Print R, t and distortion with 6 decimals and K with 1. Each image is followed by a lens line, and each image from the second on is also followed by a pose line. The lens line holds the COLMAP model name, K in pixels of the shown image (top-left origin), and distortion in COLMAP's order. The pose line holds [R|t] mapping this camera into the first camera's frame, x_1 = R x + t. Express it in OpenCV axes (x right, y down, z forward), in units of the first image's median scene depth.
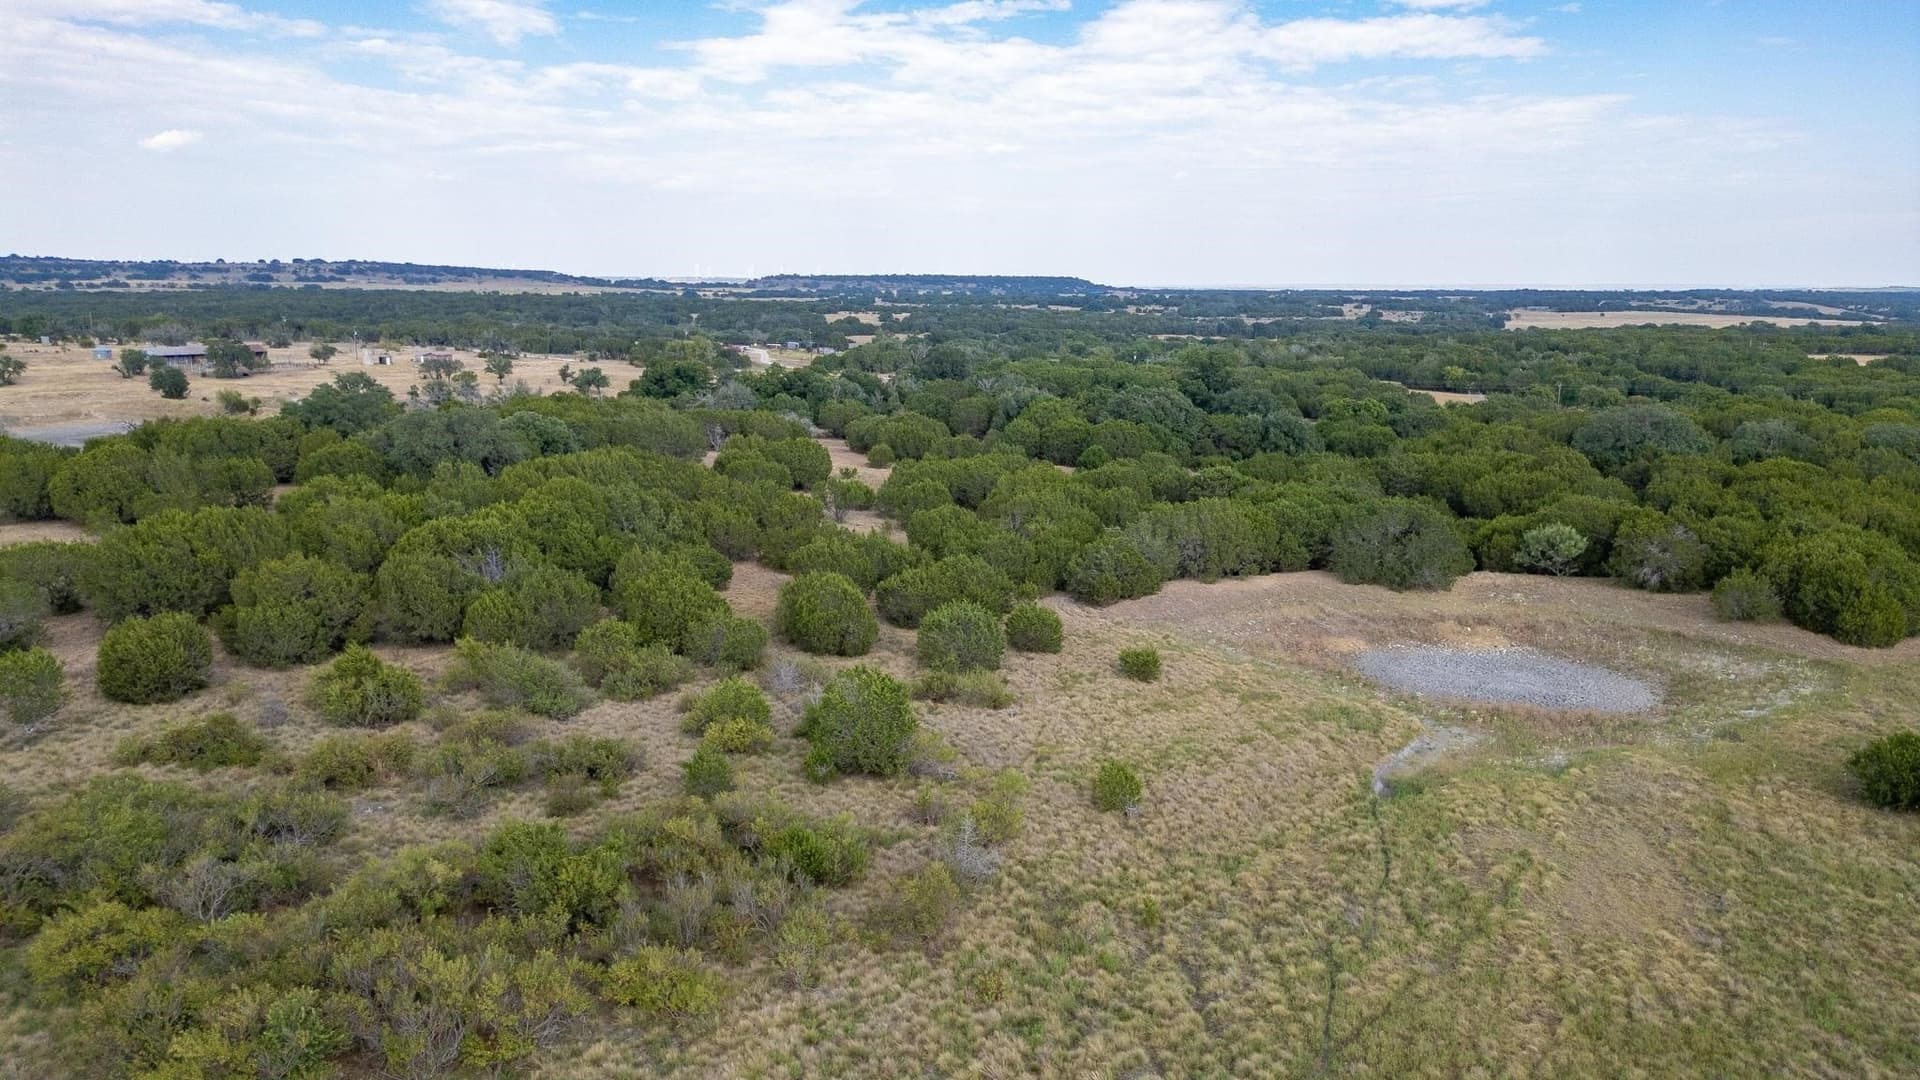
lens RADIAL K [[1346.7, 0, 955.4], [0, 1346.7, 532.0], [0, 0, 1]] dist [0.049888, -0.029885]
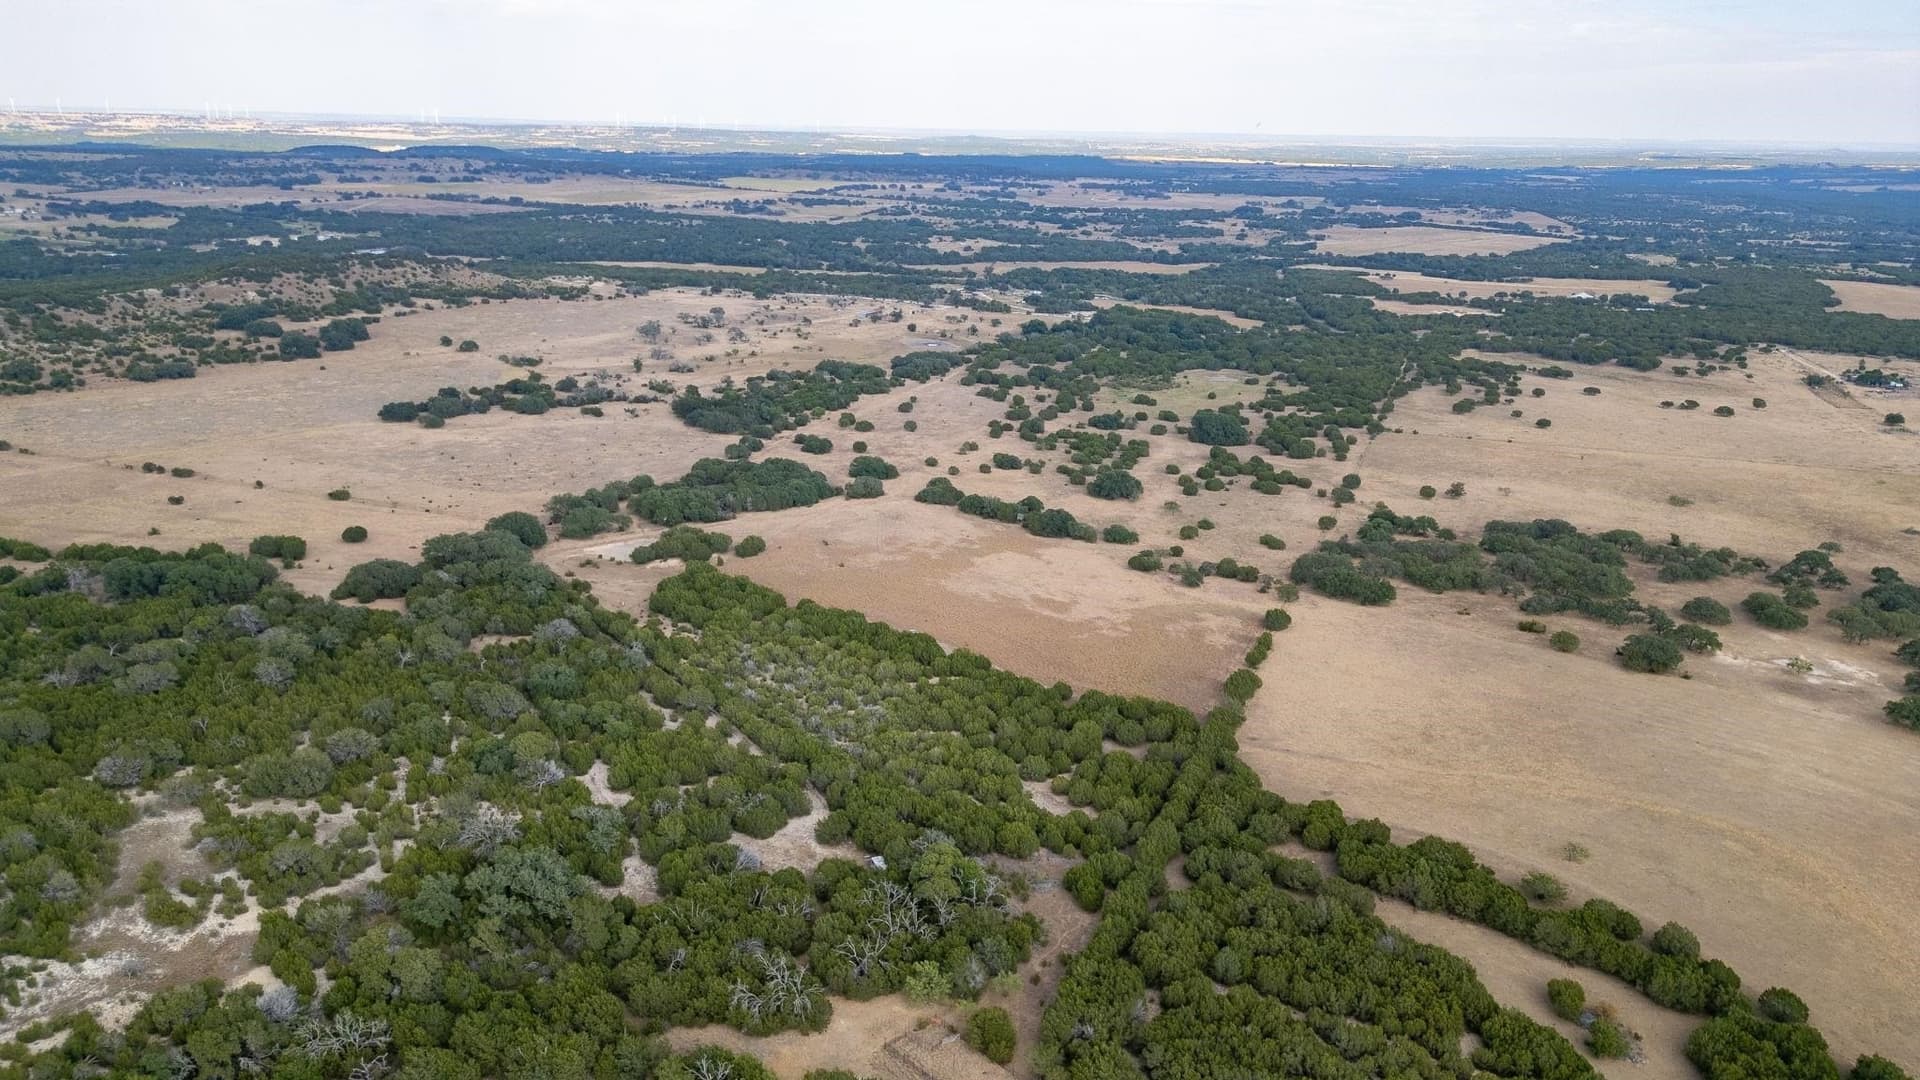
lens RADIAL K [[1338.4, 0, 961.7], [0, 1338.4, 546.9], [0, 0, 1]] dist [0.079113, -0.074005]
pose [[0.996380, -0.007516, 0.084679, -0.978617], [-0.003067, 0.992257, 0.124164, 0.047590], [-0.084957, -0.123974, 0.988642, -3.648090]]
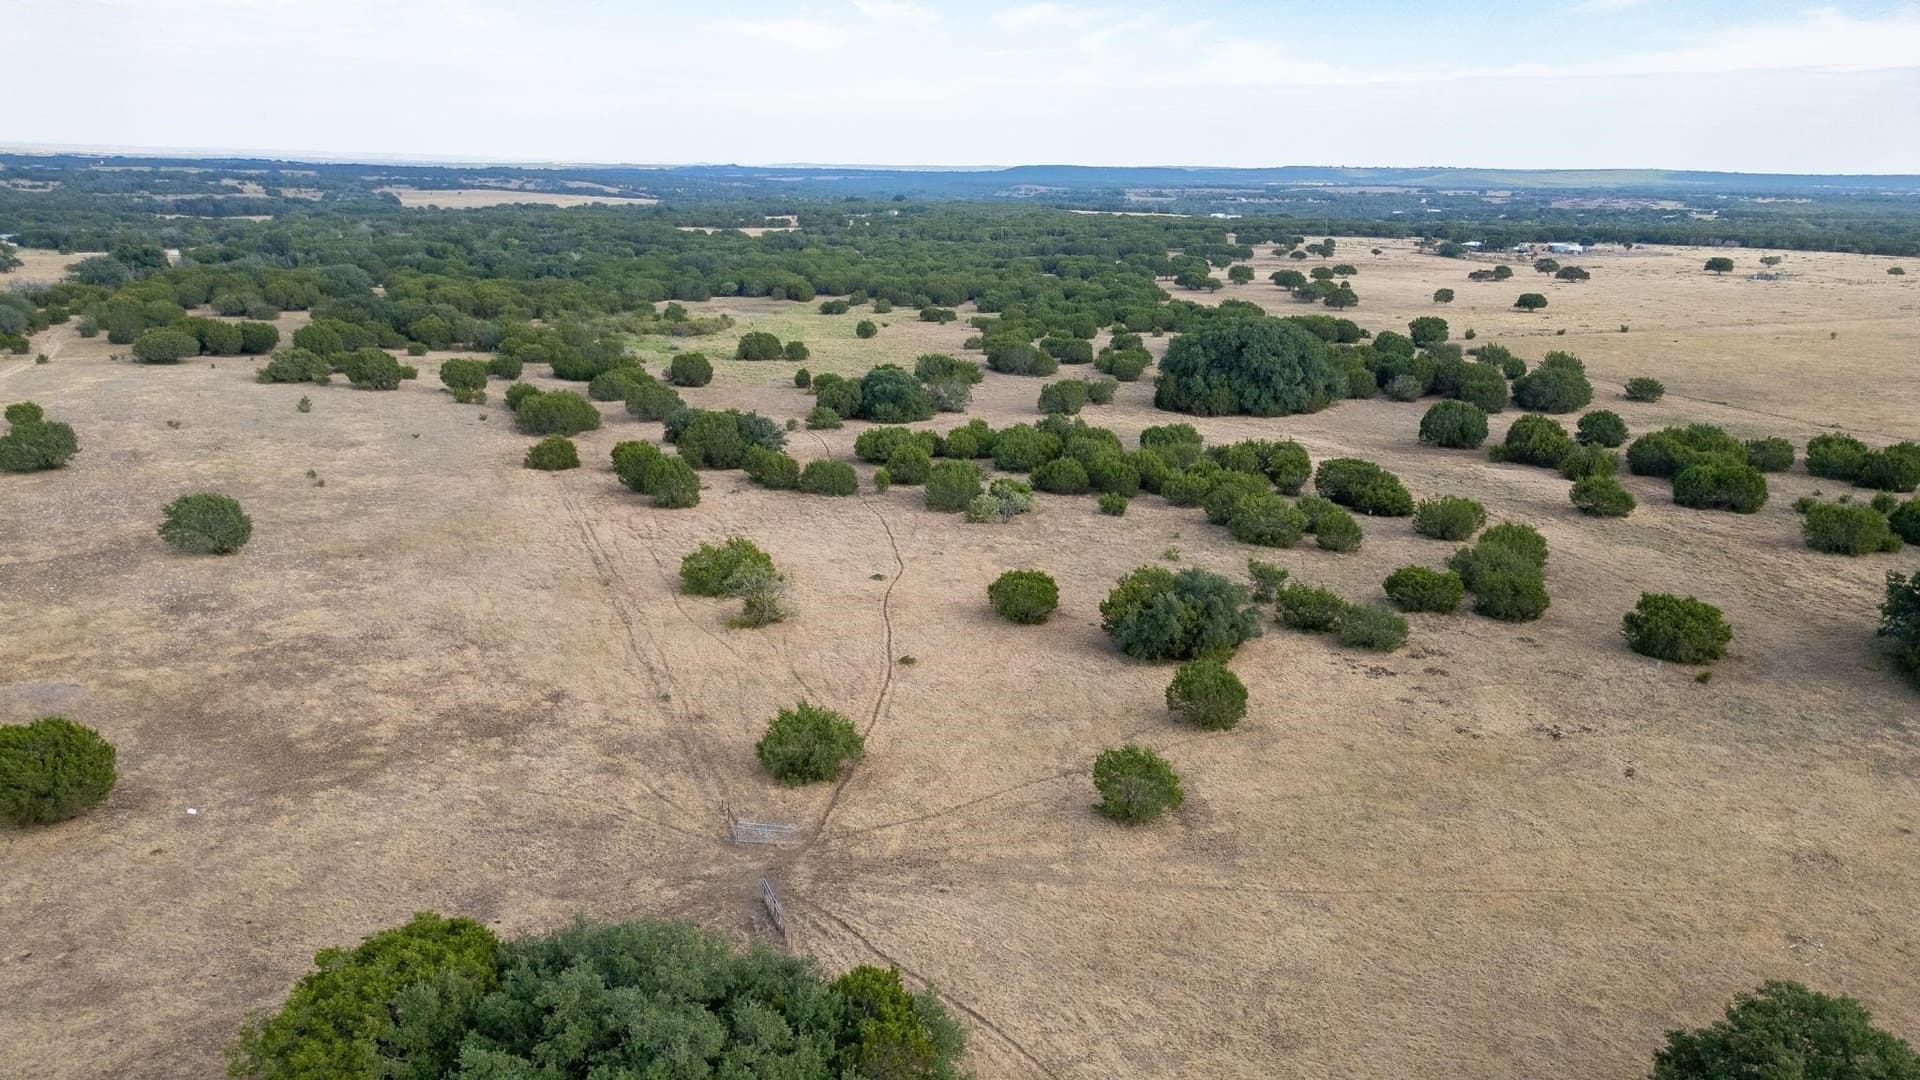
lens RADIAL K [[1346.7, 0, 955.4], [0, 1346.7, 532.0], [0, 0, 1]] dist [0.049888, -0.029885]
pose [[0.671963, -0.183363, 0.717526, -1.032832], [0.116113, 0.982967, 0.142456, 0.115138], [-0.731426, -0.012411, 0.681808, -1.061904]]
